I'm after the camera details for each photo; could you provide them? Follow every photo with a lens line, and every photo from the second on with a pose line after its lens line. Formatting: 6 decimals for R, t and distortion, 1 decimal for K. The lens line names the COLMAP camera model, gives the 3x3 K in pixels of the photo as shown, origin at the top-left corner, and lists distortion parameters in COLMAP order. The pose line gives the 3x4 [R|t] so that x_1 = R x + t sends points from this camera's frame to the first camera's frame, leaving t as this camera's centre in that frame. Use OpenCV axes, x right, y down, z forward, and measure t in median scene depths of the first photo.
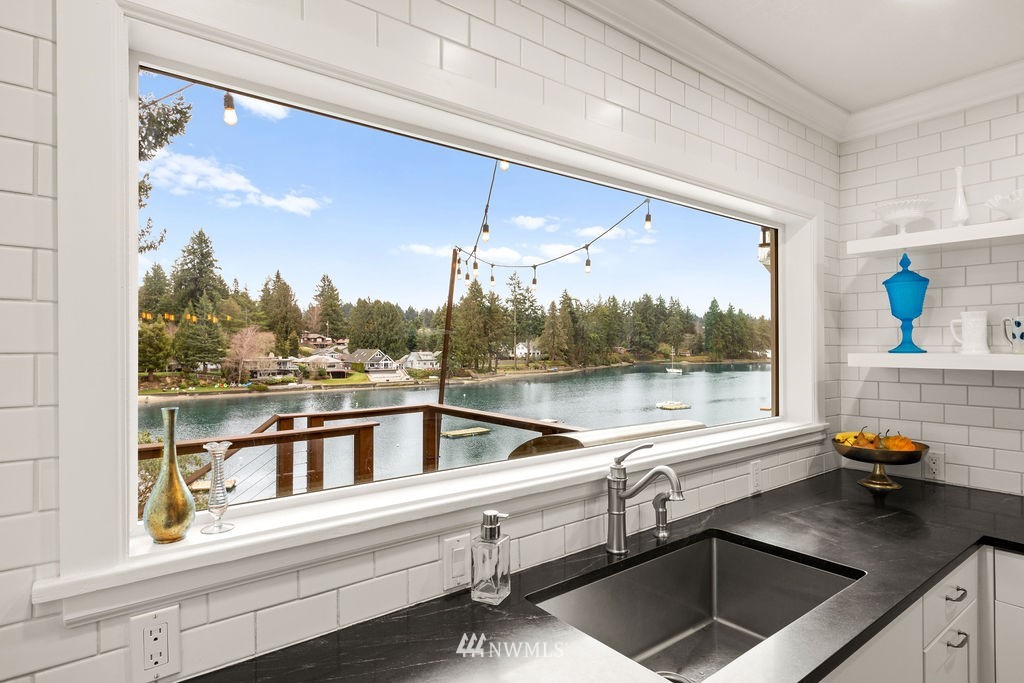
lens RADIAL K [[561.4, 0, 520.4], [0, 561.4, 337.2], [0, 0, 1]] dist [-0.005221, -0.002254]
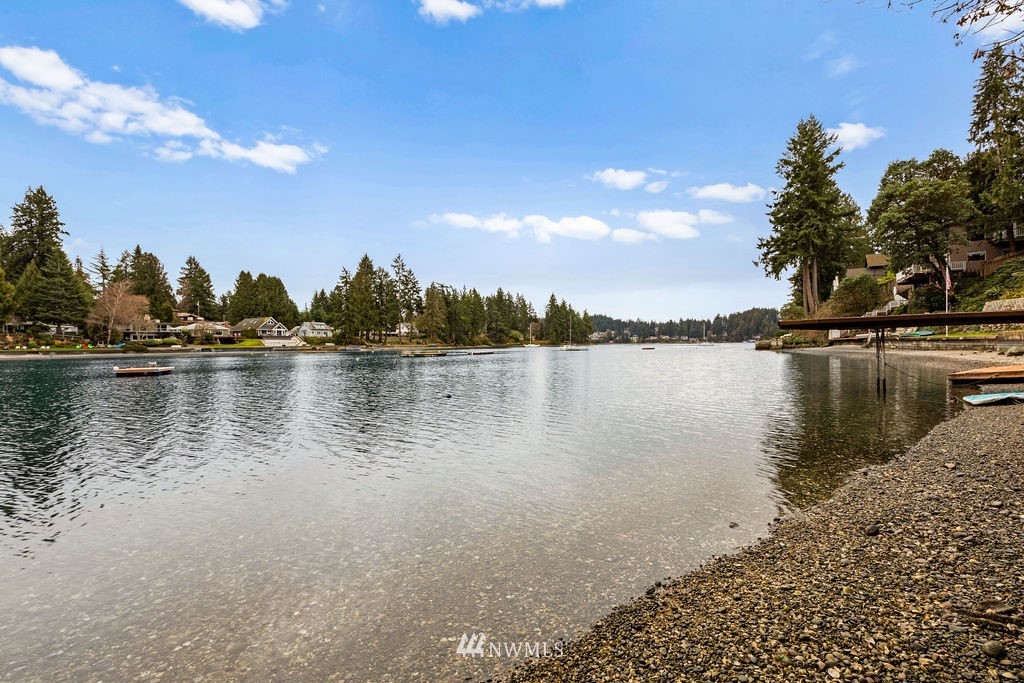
lens RADIAL K [[464.5, 0, 513.1], [0, 464.5, 347.1], [0, 0, 1]] dist [-0.007352, 0.000267]
pose [[0.952788, -0.012872, 0.303363, -0.082554], [0.011214, 0.999911, 0.007204, 0.065934], [-0.303429, -0.003462, 0.952848, 0.076734]]
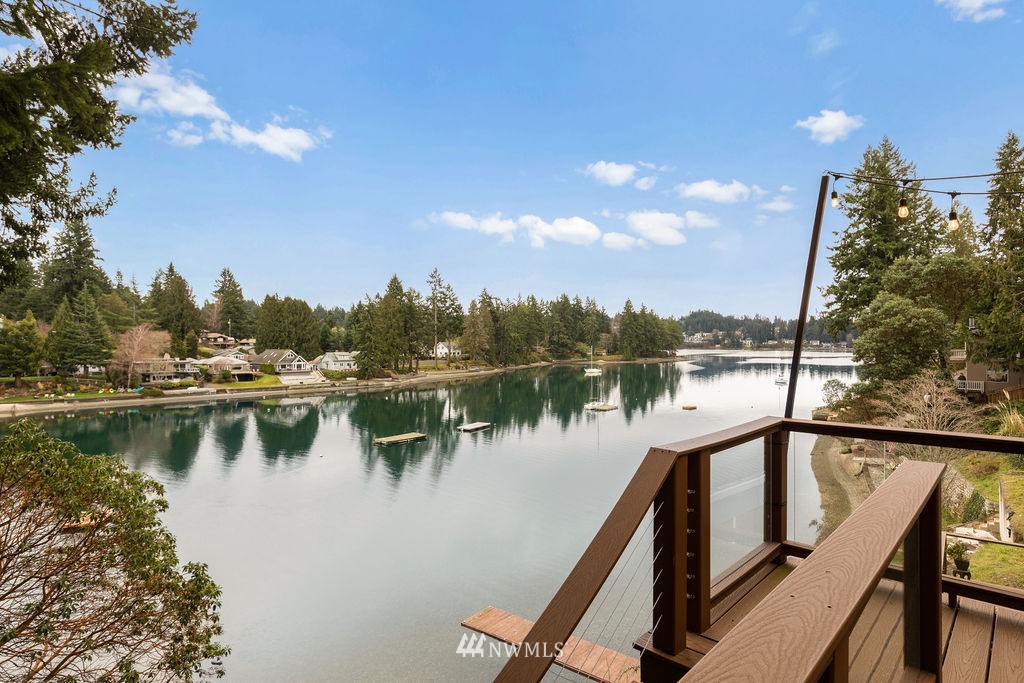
lens RADIAL K [[561.4, 0, 518.4], [0, 561.4, 344.4], [0, 0, 1]] dist [-0.005221, -0.002254]
pose [[0.988260, -0.002945, 0.152756, -0.018717], [0.001027, 0.999920, 0.012636, 0.001646], [-0.152781, -0.012331, 0.988183, 0.020291]]
